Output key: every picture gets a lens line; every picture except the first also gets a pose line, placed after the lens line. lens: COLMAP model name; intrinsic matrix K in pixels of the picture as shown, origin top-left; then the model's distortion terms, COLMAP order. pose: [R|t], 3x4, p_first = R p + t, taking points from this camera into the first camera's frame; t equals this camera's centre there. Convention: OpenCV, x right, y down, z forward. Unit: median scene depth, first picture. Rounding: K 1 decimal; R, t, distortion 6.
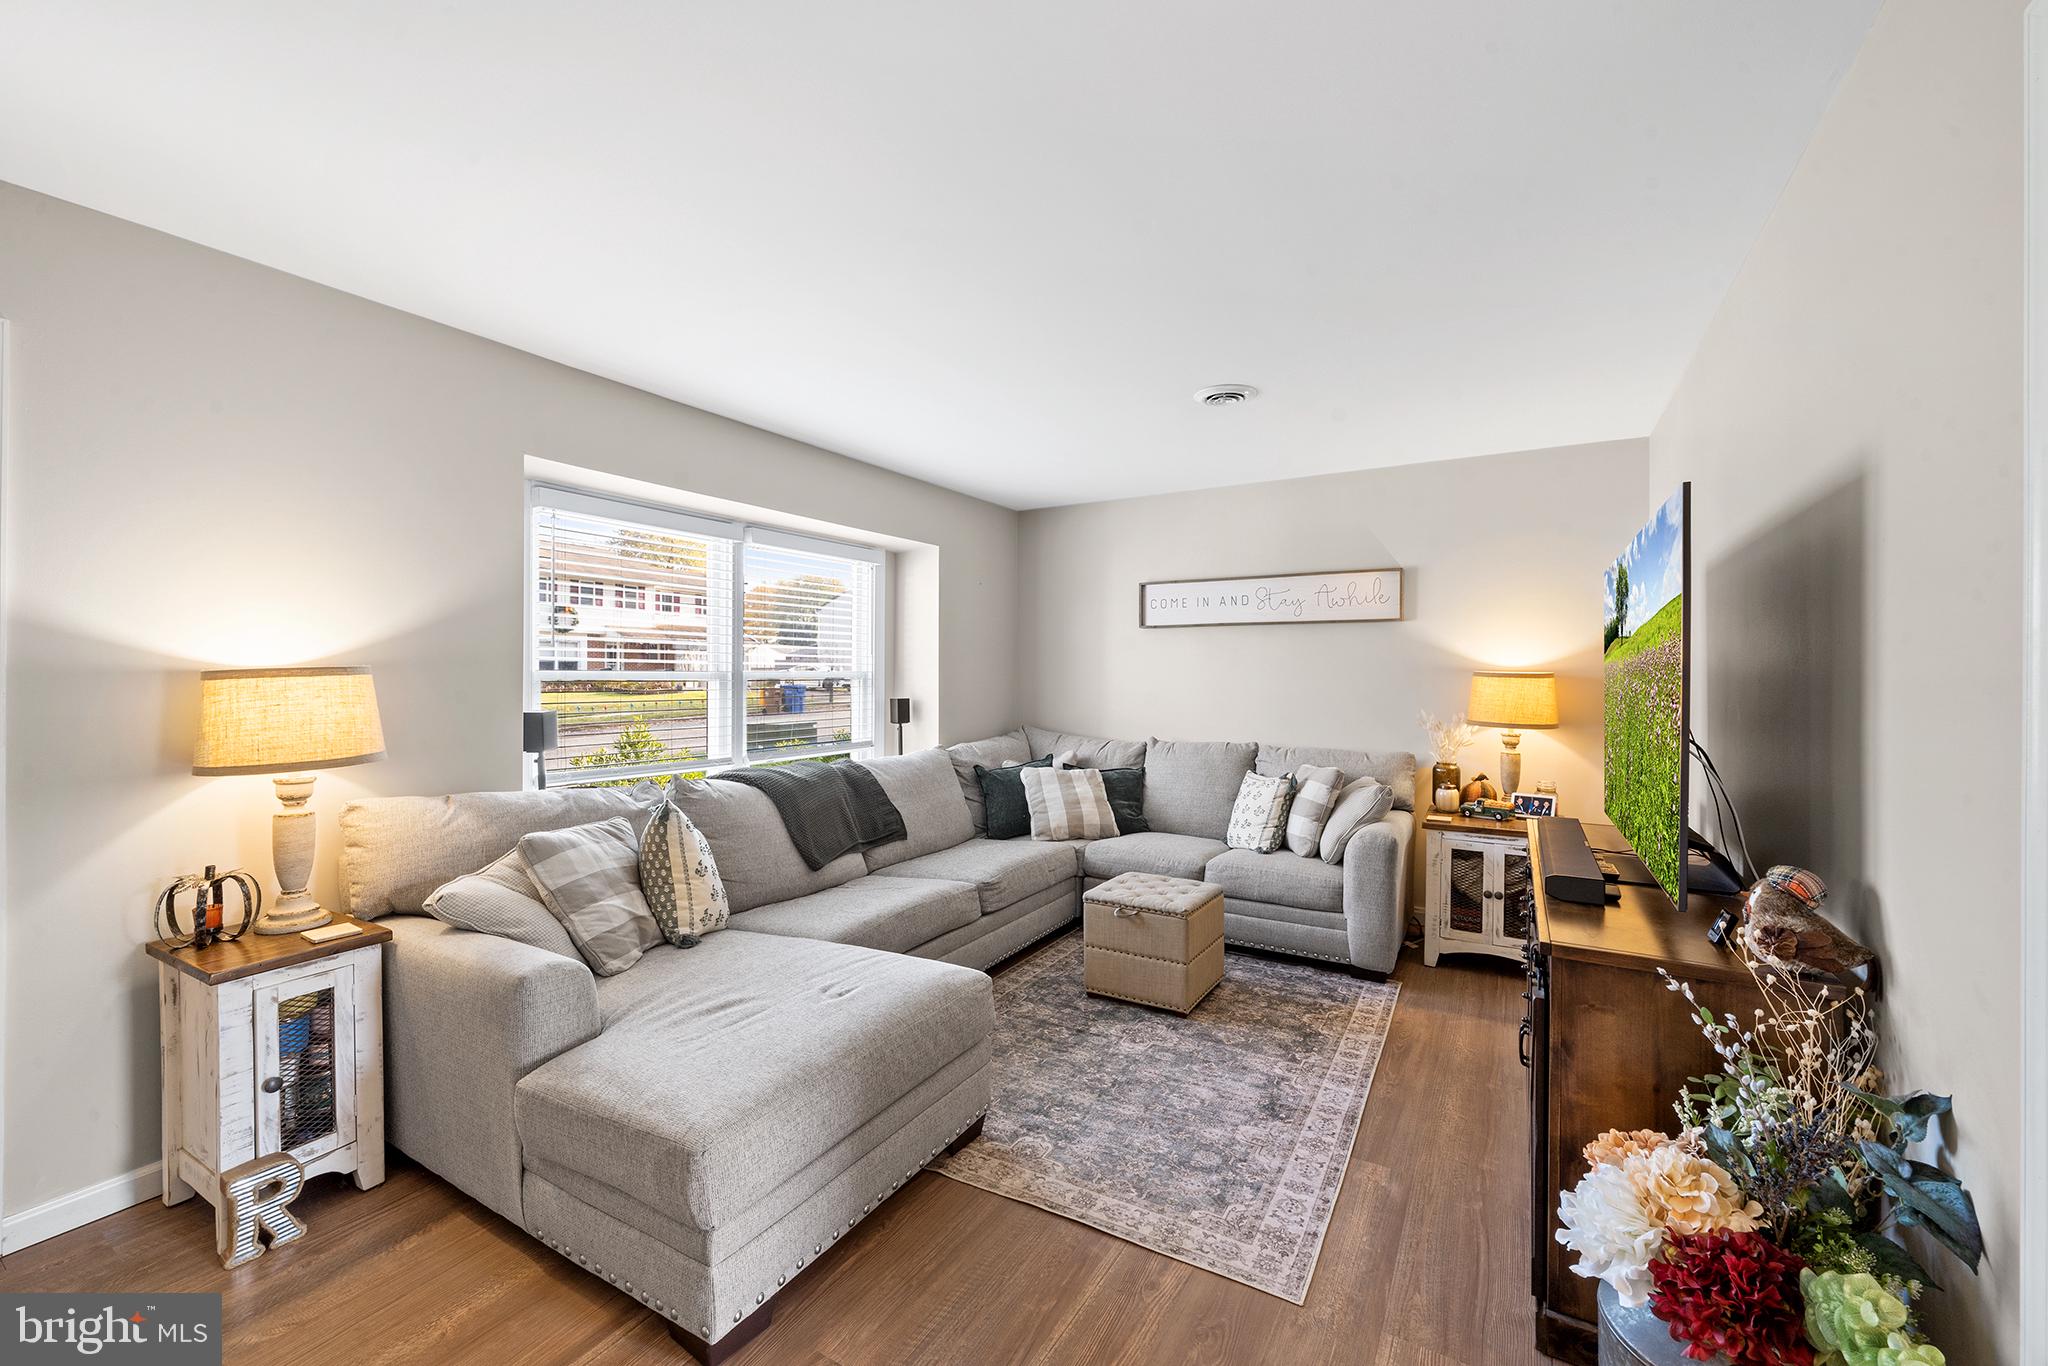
lens RADIAL K [[823.8, 0, 1021.0], [0, 823.8, 674.2], [0, 0, 1]] dist [0.000134, -0.000060]
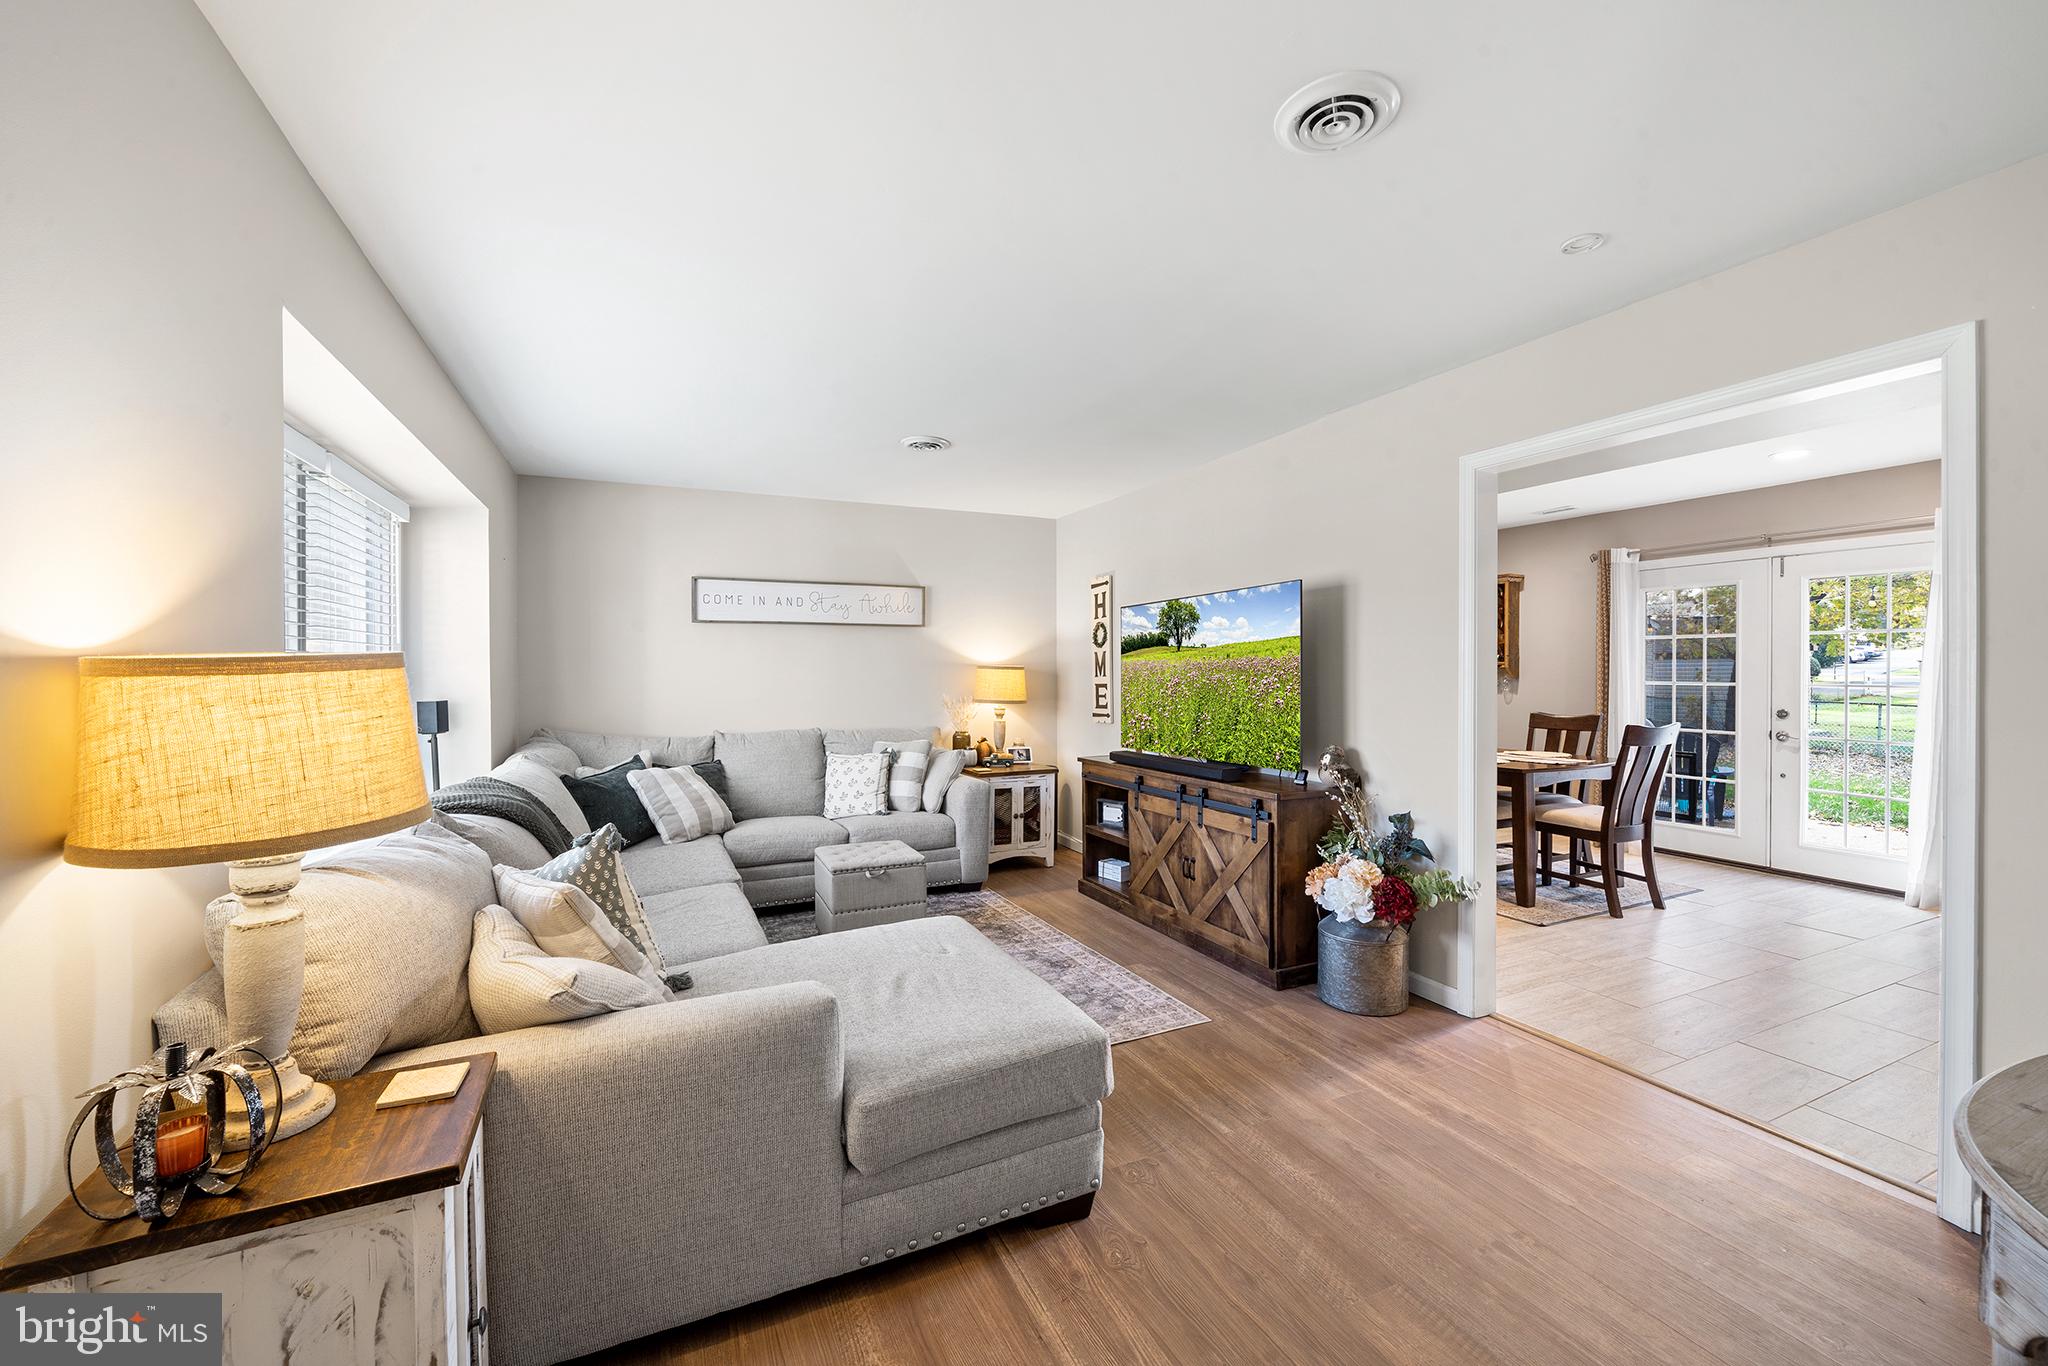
lens RADIAL K [[817.8, 0, 1022.4], [0, 817.8, 679.8], [0, 0, 1]] dist [0.000379, 0.000037]
pose [[0.561923, -0.014659, 0.827059, -0.628347], [0.005335, 0.999886, 0.014097, 0.002522], [-0.827172, -0.003509, 0.561938, 0.165050]]
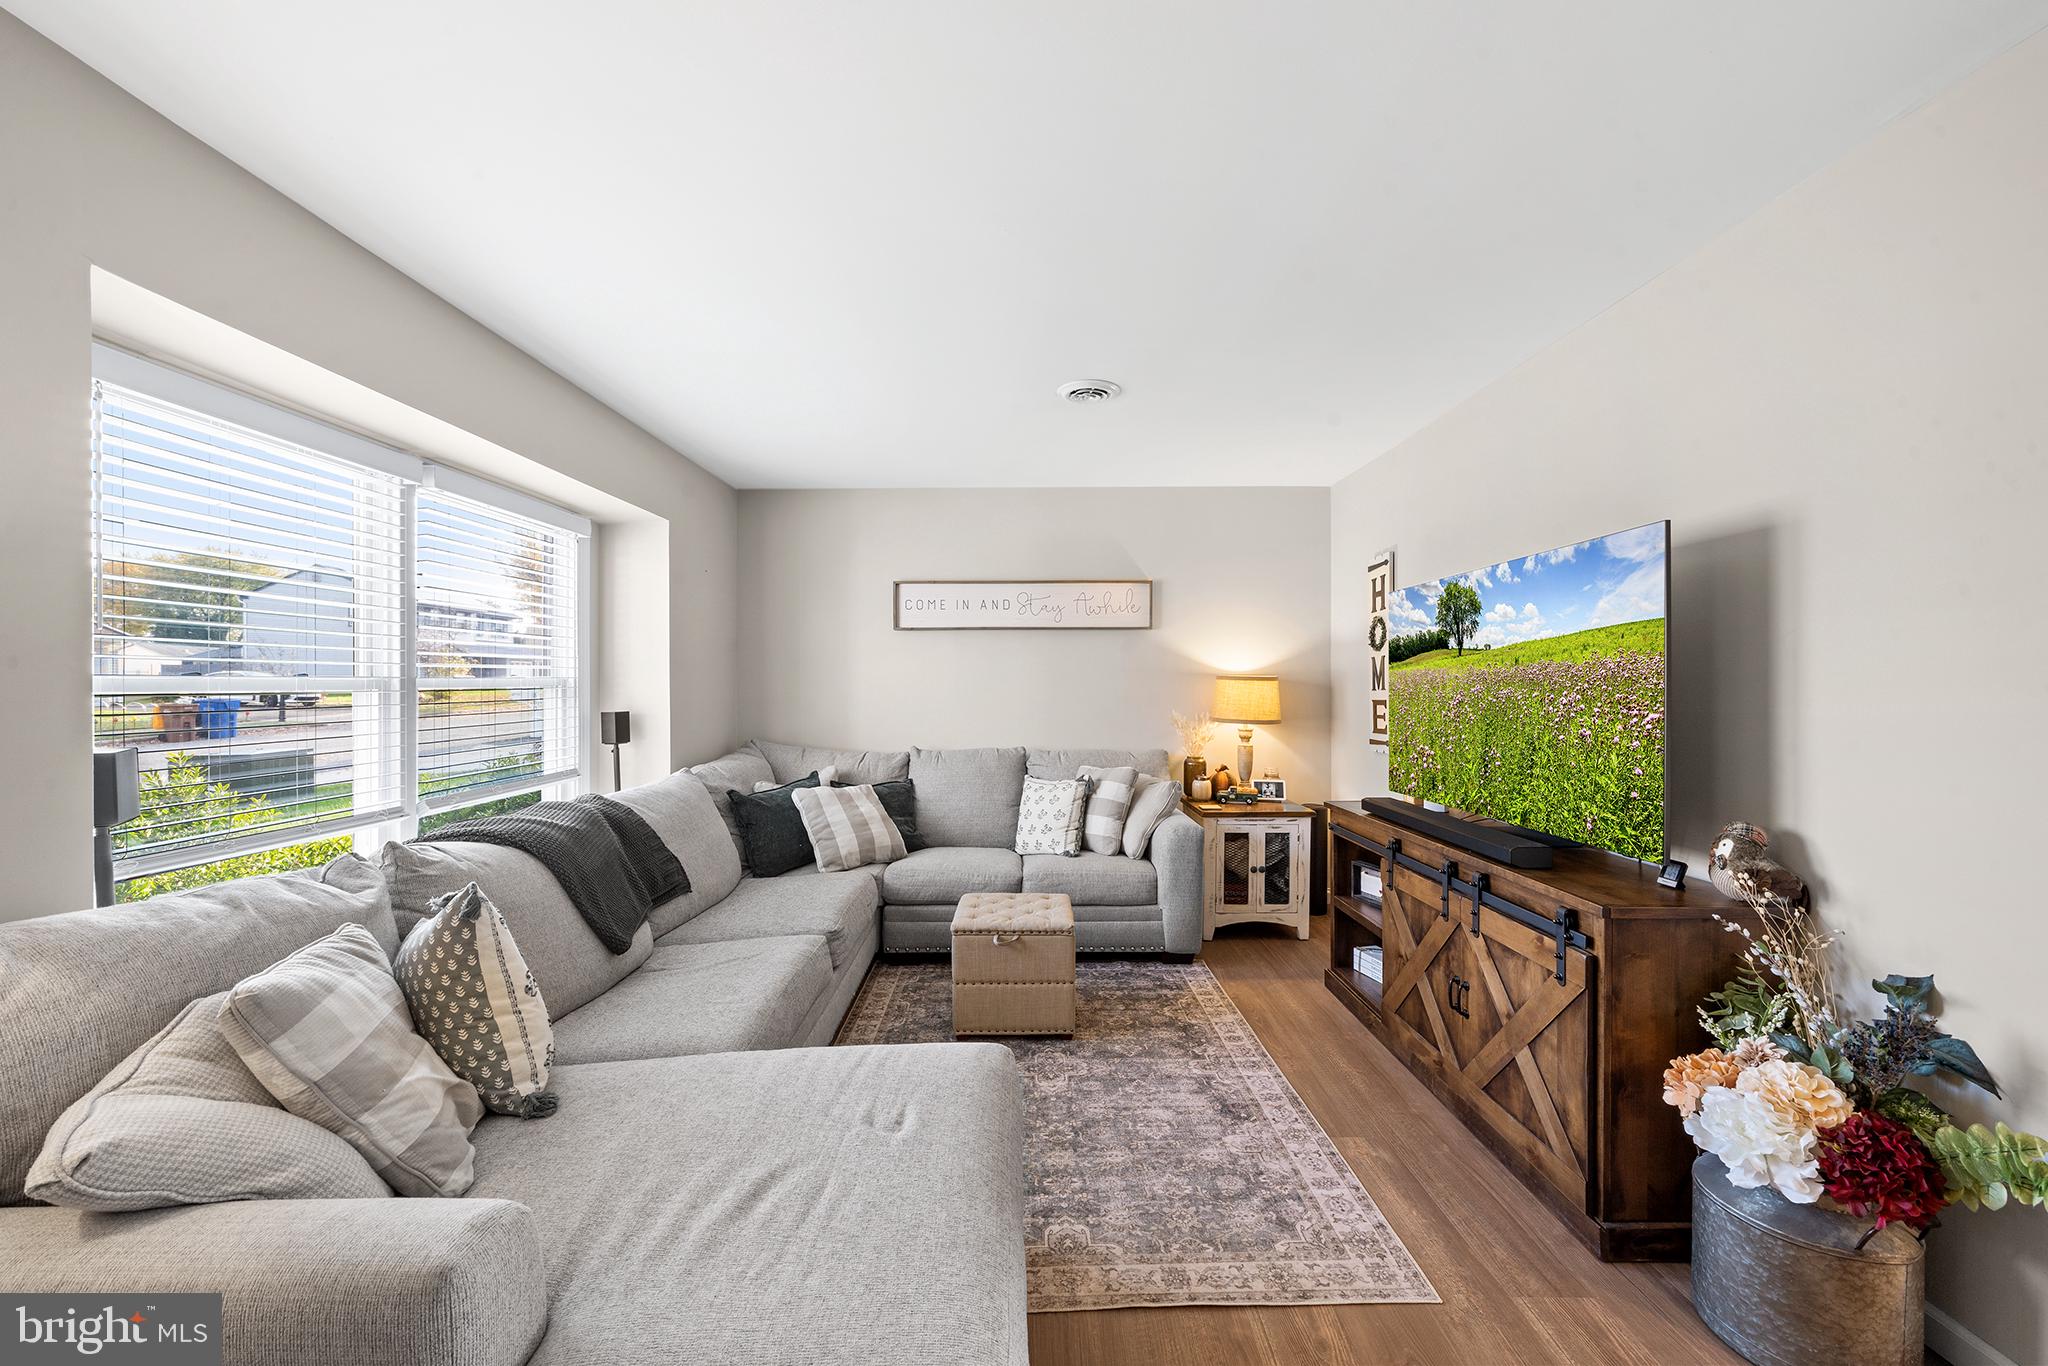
lens RADIAL K [[810.4, 0, 1022.0], [0, 810.4, 685.3], [0, 0, 1]] dist [-0.000748, 0.000033]
pose [[0.857968, -0.008296, 0.513636, -0.283253], [0.005529, 0.999961, 0.006916, 0.001497], [-0.513673, -0.003094, 0.857980, 0.196879]]
